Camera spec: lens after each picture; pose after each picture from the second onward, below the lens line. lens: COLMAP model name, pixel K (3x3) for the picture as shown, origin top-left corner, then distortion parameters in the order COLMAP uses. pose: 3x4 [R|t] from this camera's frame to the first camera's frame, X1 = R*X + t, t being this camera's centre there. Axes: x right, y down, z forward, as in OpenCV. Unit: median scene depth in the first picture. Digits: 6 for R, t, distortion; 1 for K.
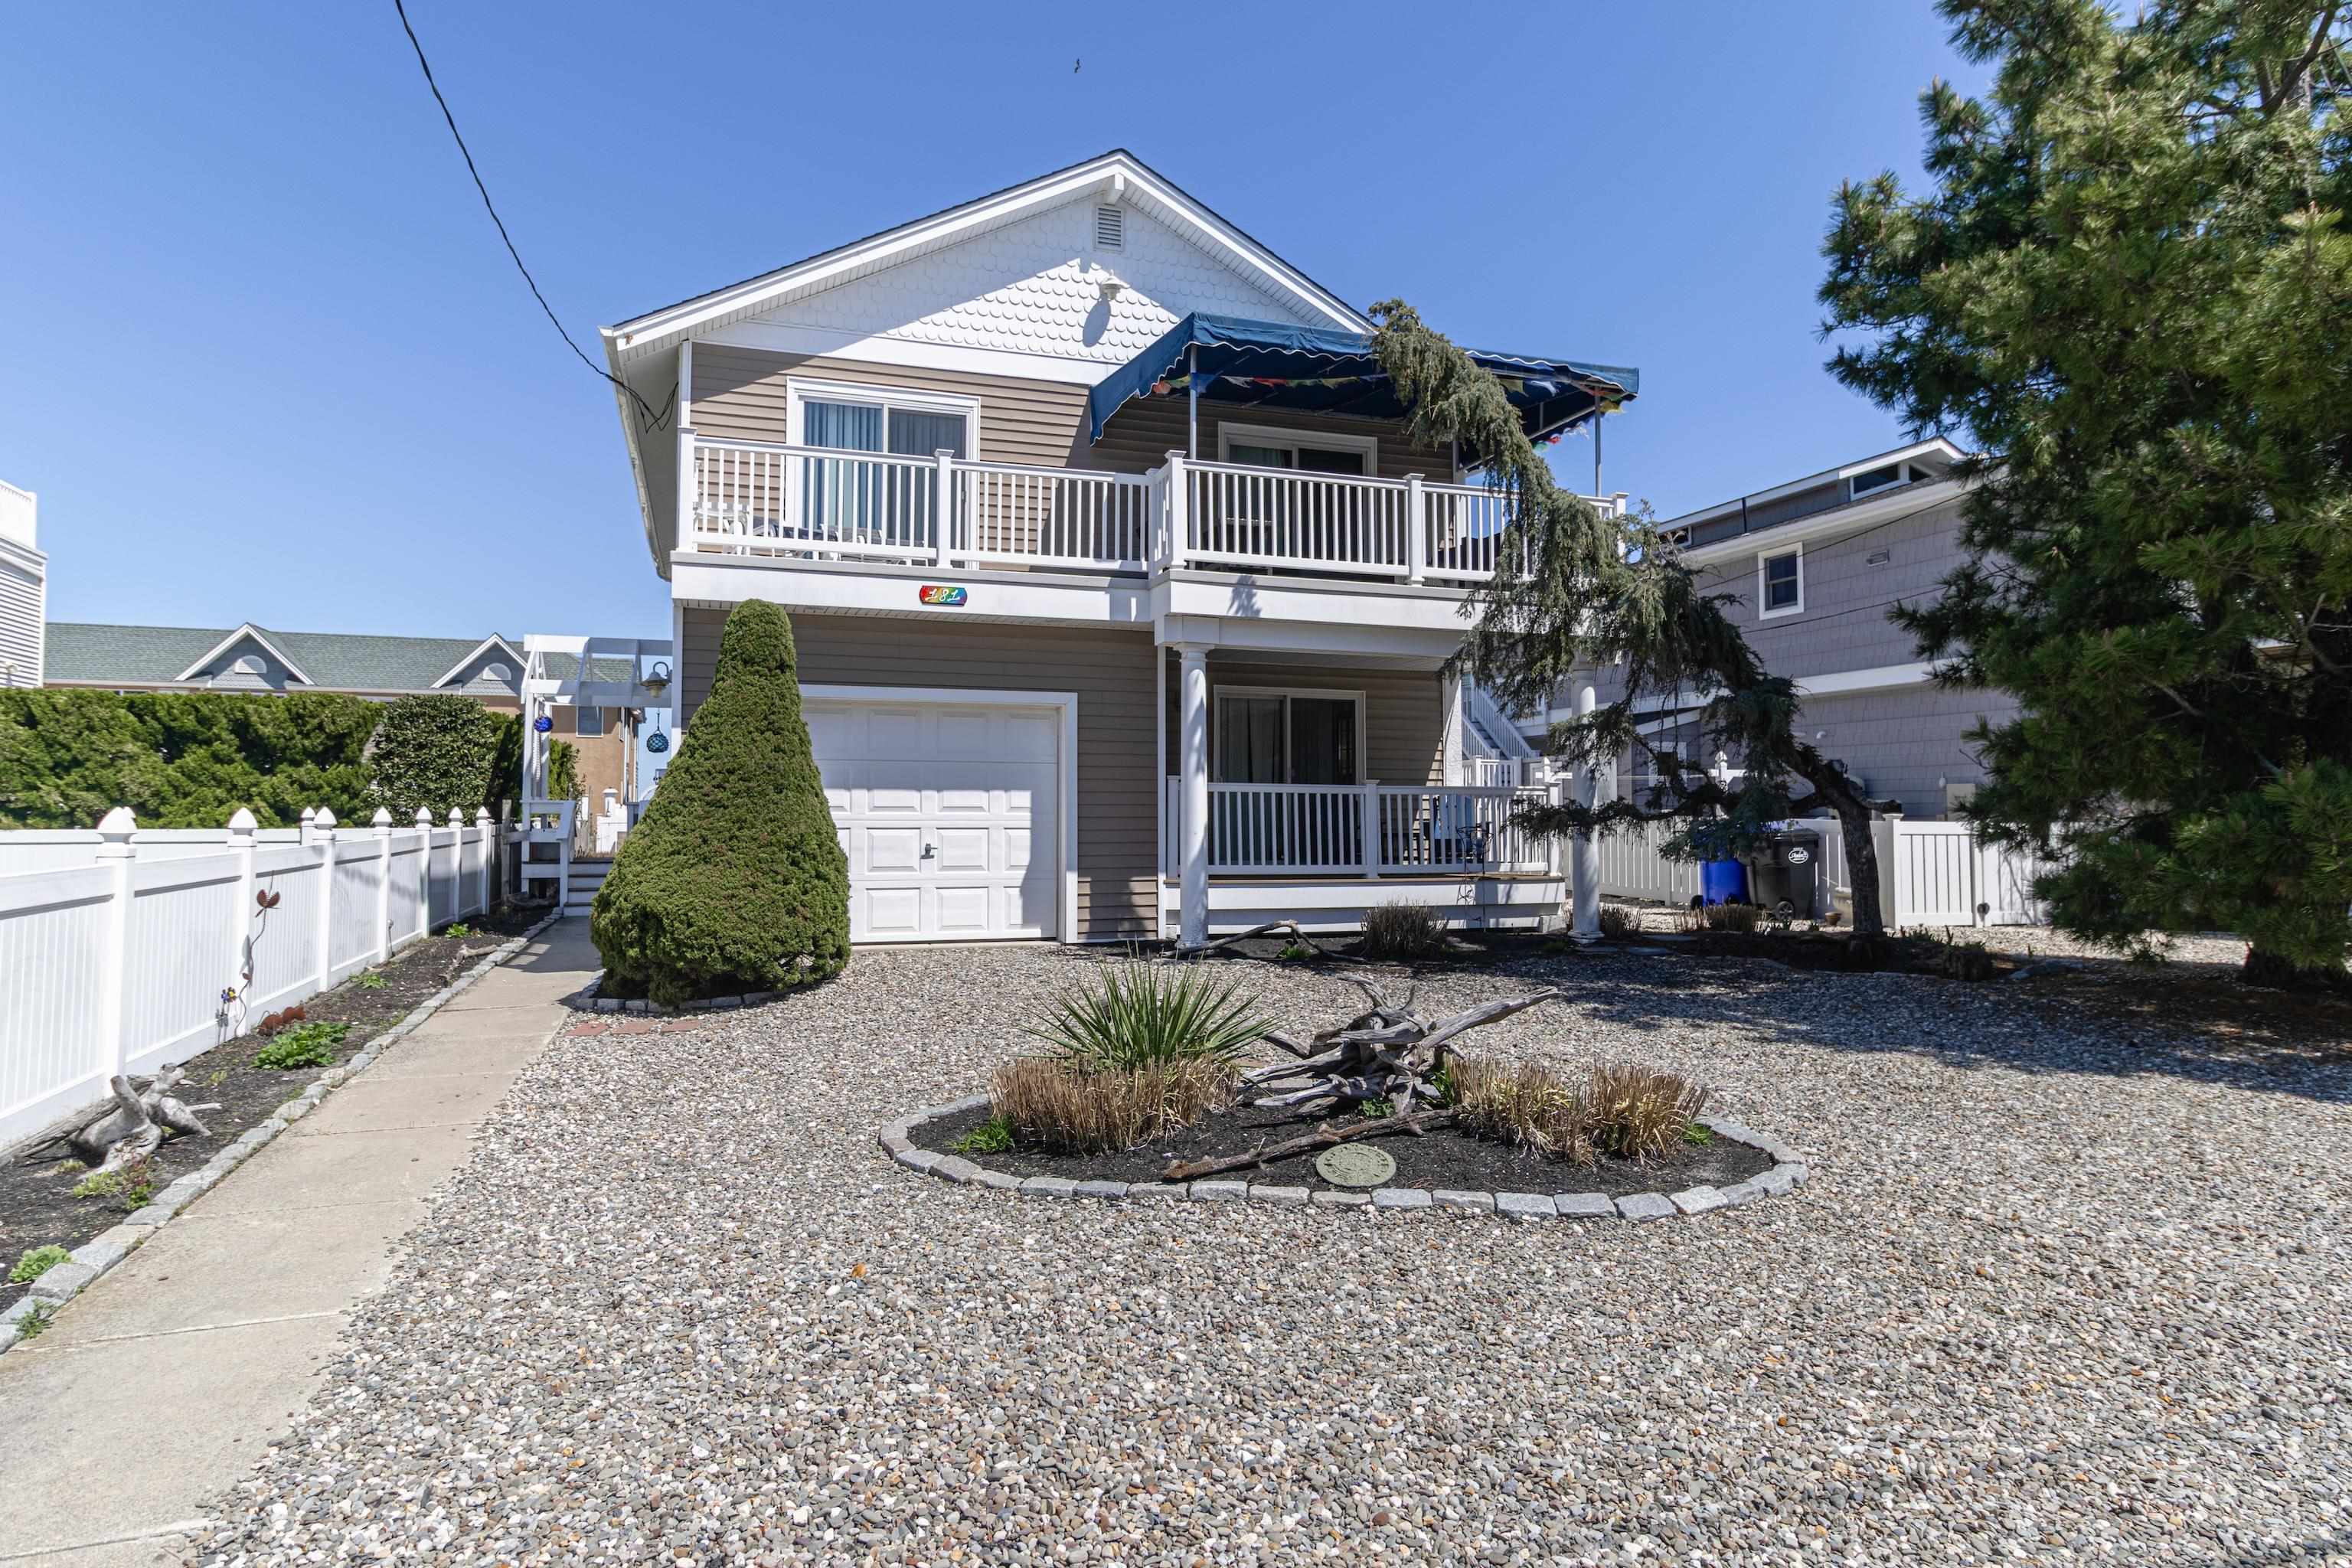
lens RADIAL K [[1335.4, 0, 1176.0], [0, 1335.4, 784.0], [0, 0, 1]] dist [-0.005554, -0.000886]
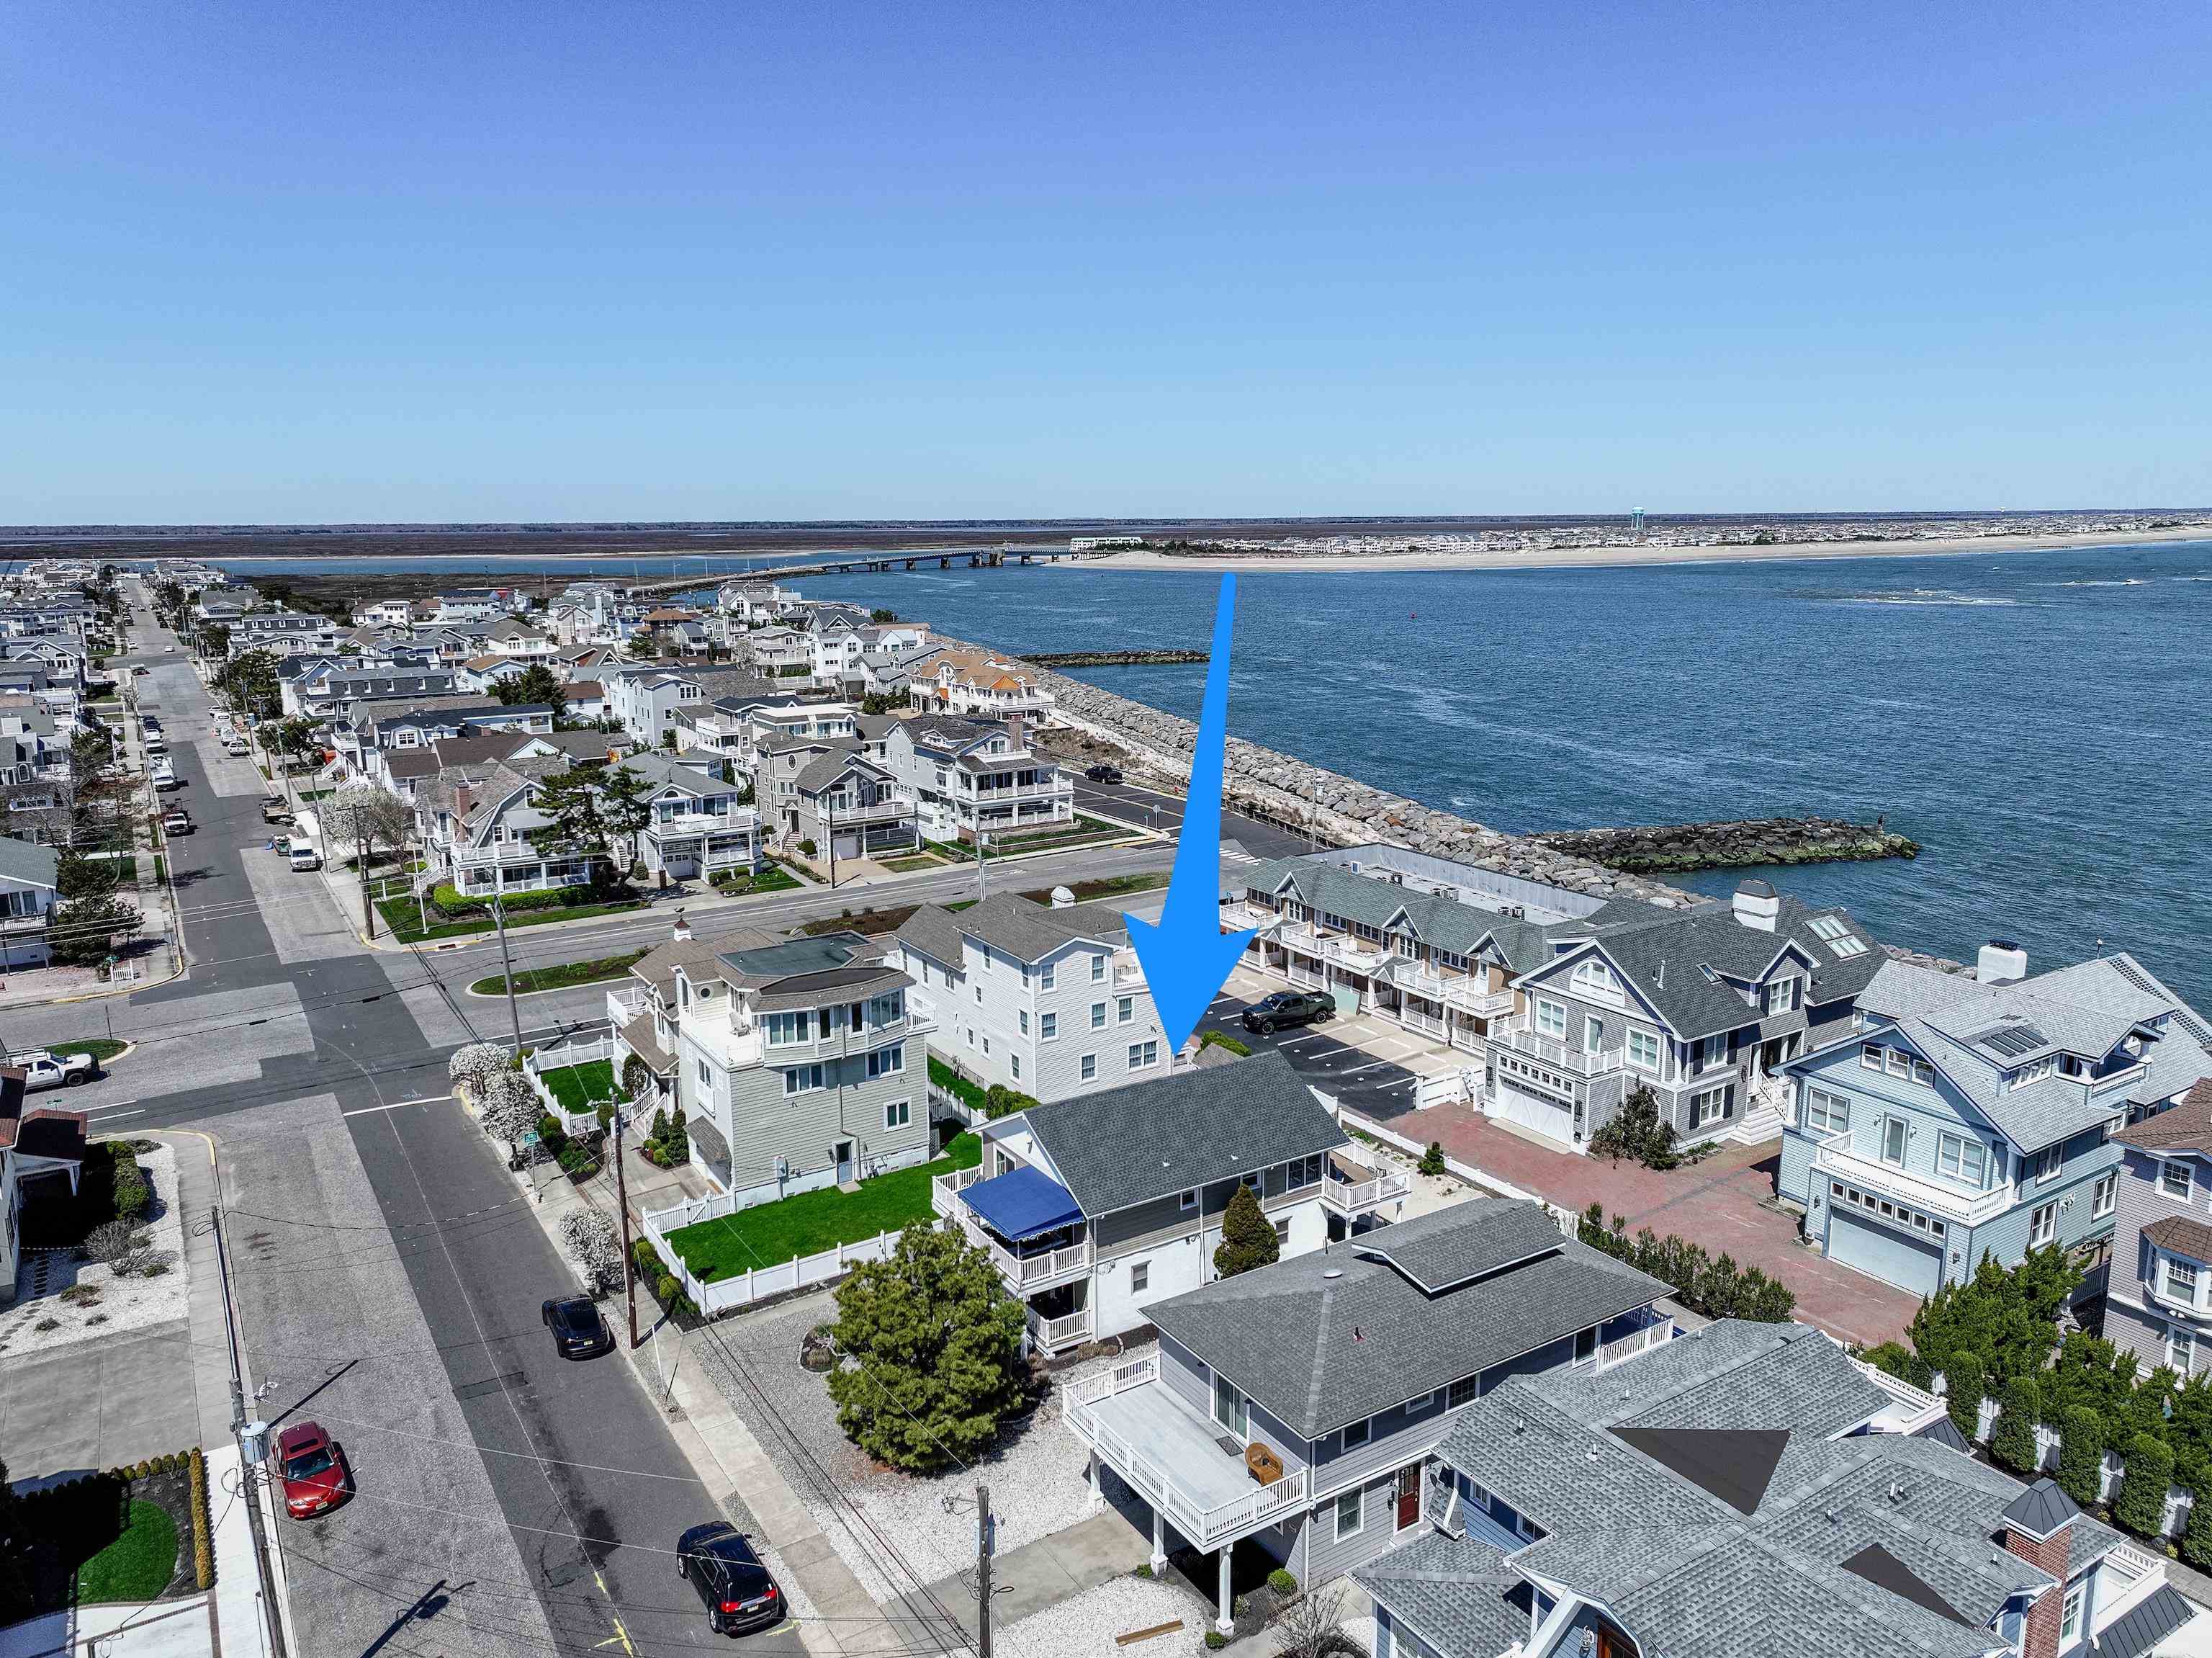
lens RADIAL K [[1540.5, 0, 1111.9], [0, 1540.5, 888.5], [0, 0, 1]] dist [0.018868, 0.001418]
pose [[0.227496, 0.221408, -0.948274, 3.902930], [0.039564, 0.970903, 0.236183, -2.054014], [0.972975, -0.091248, 0.212116, 0.385120]]
